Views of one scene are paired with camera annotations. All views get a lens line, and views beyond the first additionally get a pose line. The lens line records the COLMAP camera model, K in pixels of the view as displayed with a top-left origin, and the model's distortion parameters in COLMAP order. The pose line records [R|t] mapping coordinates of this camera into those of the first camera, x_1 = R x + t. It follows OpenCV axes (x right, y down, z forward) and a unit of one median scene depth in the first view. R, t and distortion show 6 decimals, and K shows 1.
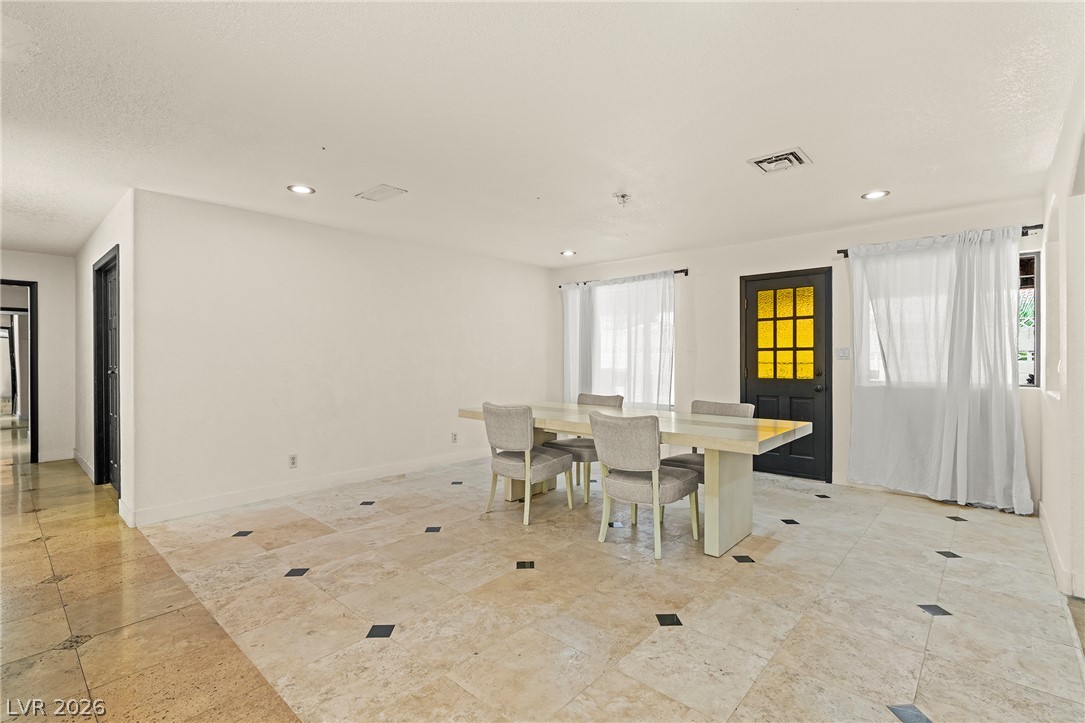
lens RADIAL K [[496.7, 0, 545.7], [0, 496.7, 339.1], [0, 0, 1]] dist [-0.003925, 0.000186]
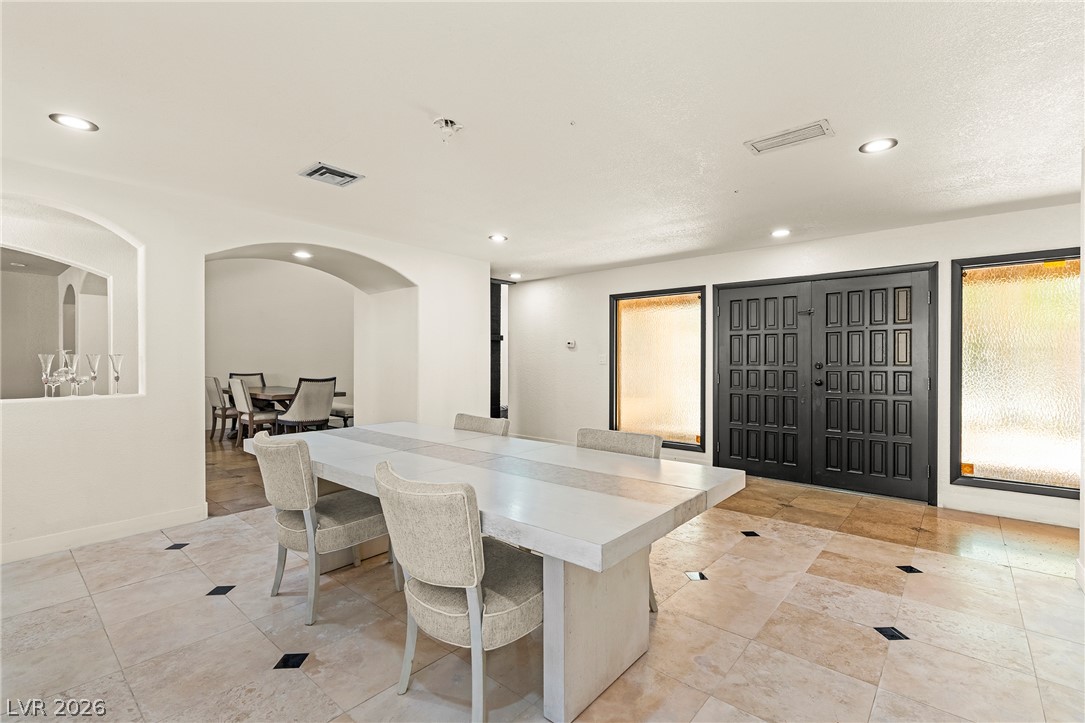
lens RADIAL K [[493.6, 0, 556.9], [0, 493.6, 363.3], [0, 0, 1]] dist [-0.001392, -0.000193]
pose [[-0.999014, -0.001611, -0.044377, 0.038042], [-0.000255, 0.999534, -0.030540, 0.064036], [0.044406, -0.030498, -0.998548, 1.893468]]
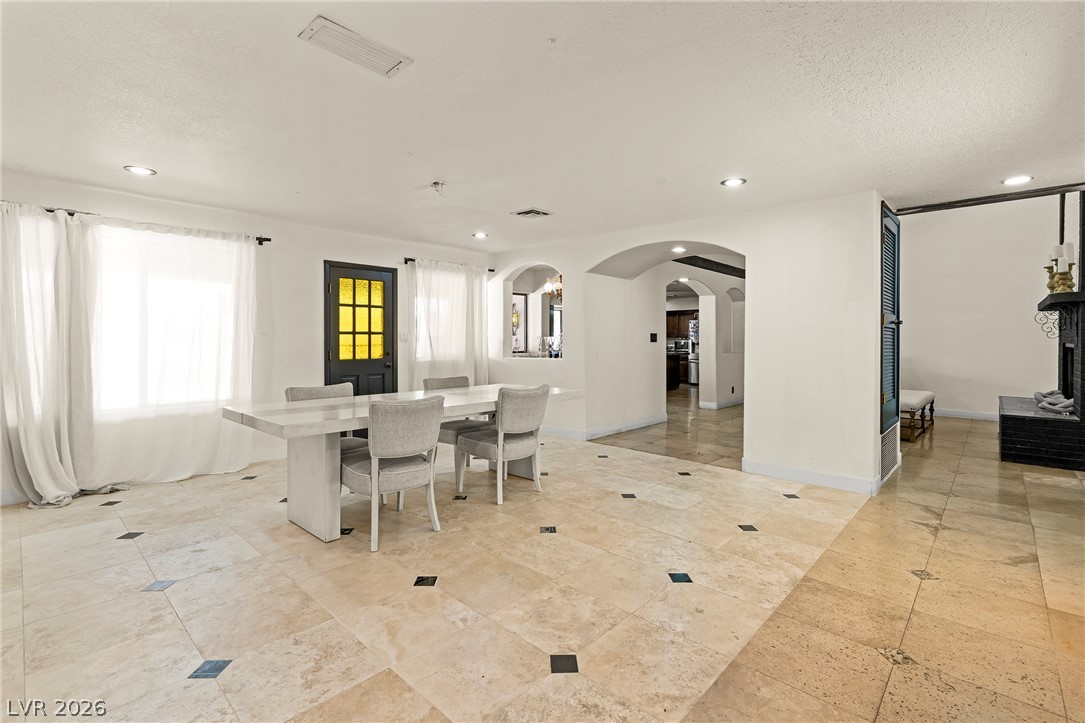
lens RADIAL K [[496.7, 0, 545.7], [0, 496.7, 339.1], [0, 0, 1]] dist [-0.003925, 0.000186]
pose [[0.012679, 0.001927, 0.999918, -0.989141], [-0.038988, 0.999239, -0.001431, 0.029656], [-0.999159, -0.038967, 0.012744, 0.872348]]
